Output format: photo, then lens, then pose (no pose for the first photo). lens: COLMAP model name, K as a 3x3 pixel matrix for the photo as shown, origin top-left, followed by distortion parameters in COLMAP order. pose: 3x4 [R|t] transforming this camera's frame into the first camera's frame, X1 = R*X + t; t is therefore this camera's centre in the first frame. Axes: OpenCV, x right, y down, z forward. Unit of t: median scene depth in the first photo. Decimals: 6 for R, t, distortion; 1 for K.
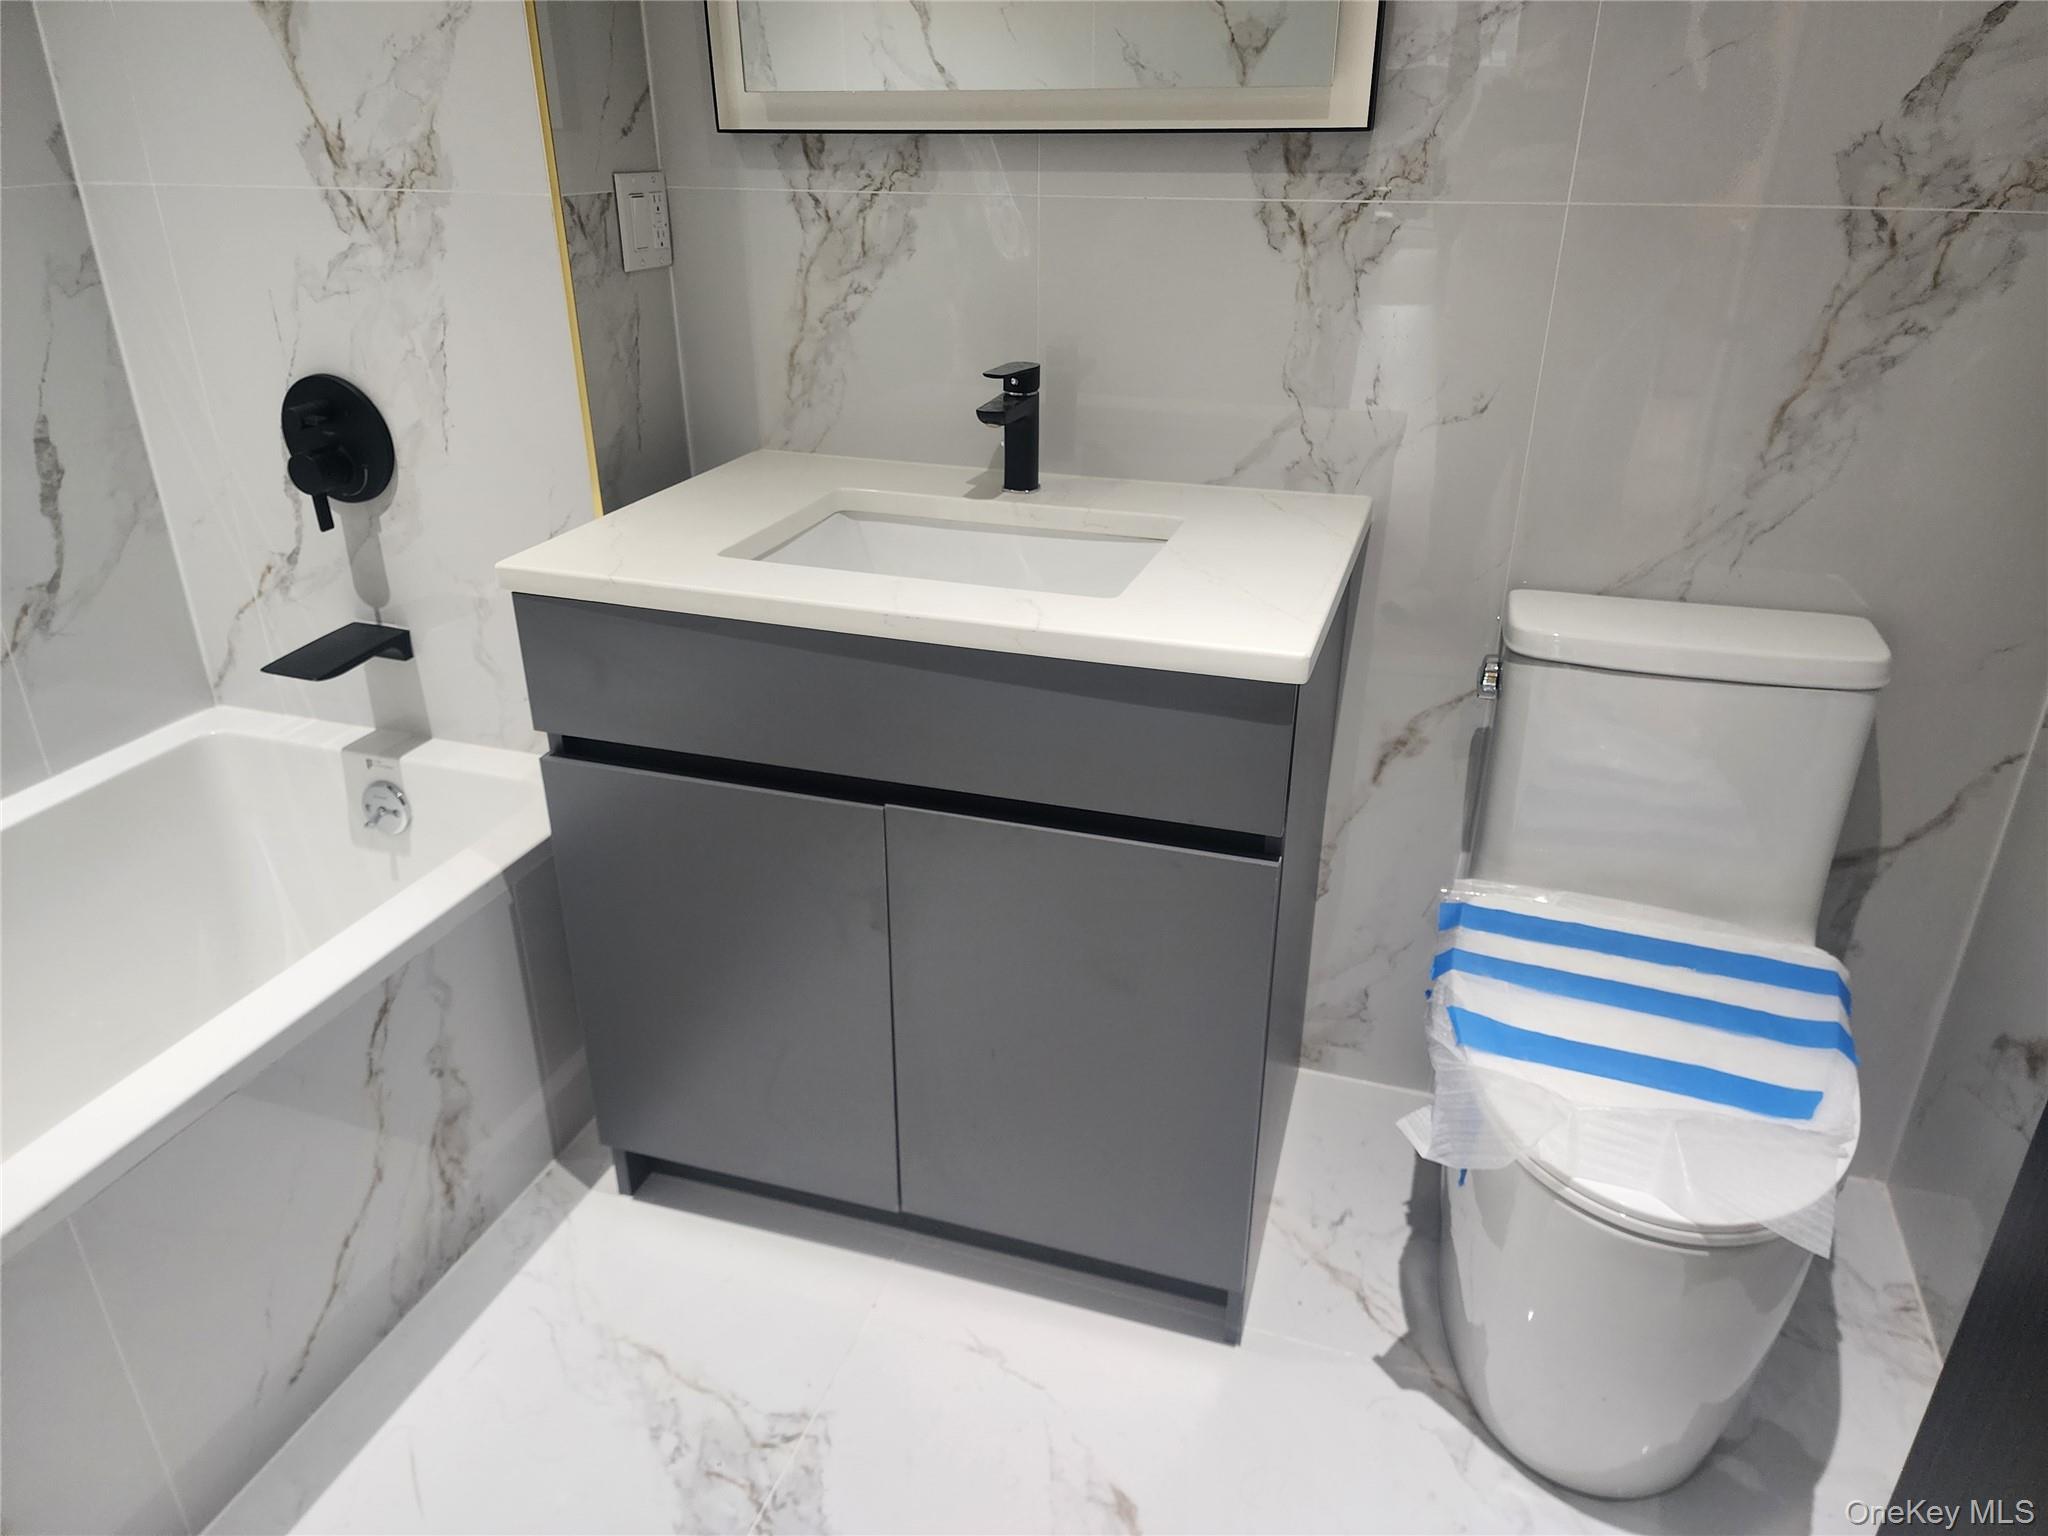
lens RADIAL K [[1377.8, 0, 1030.9], [0, 1377.8, 775.8], [0, 0, 1]] dist [0.080220, -0.078255]
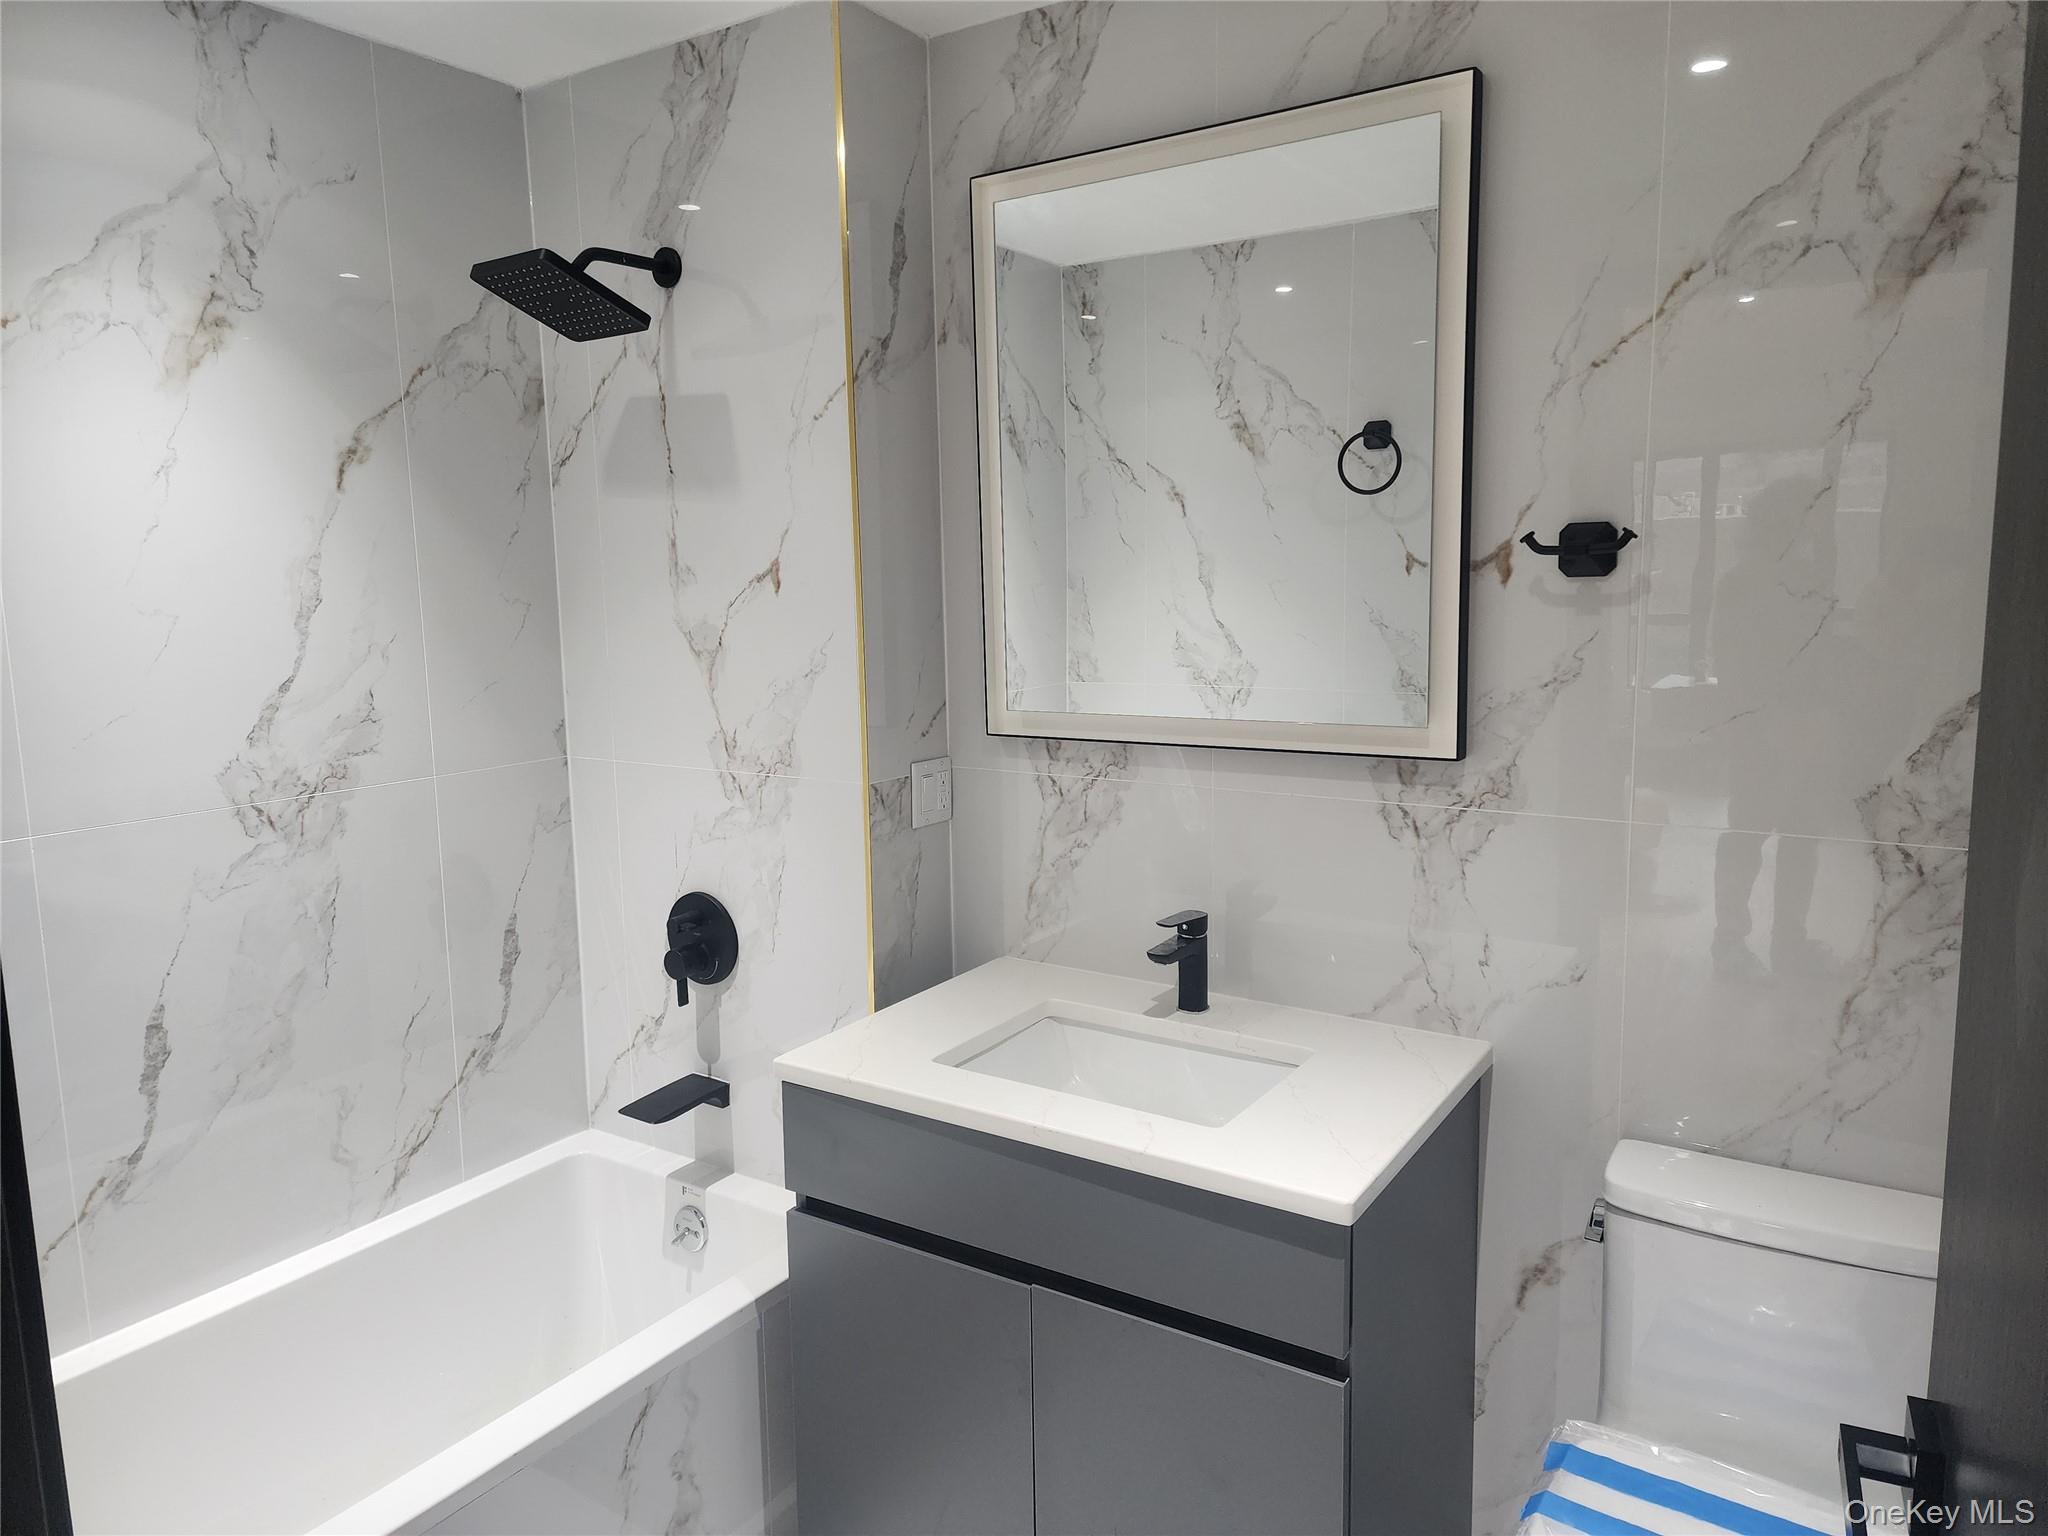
lens RADIAL K [[1377.8, 0, 1034.8], [0, 1377.8, 751.1], [0, 0, 1]] dist [0.080220, -0.078255]
pose [[0.966163, 0.015952, -0.257440, 0.173306], [-0.093033, 0.952454, -0.290131, -0.060173], [0.240571, 0.304264, 0.921710, -0.232191]]
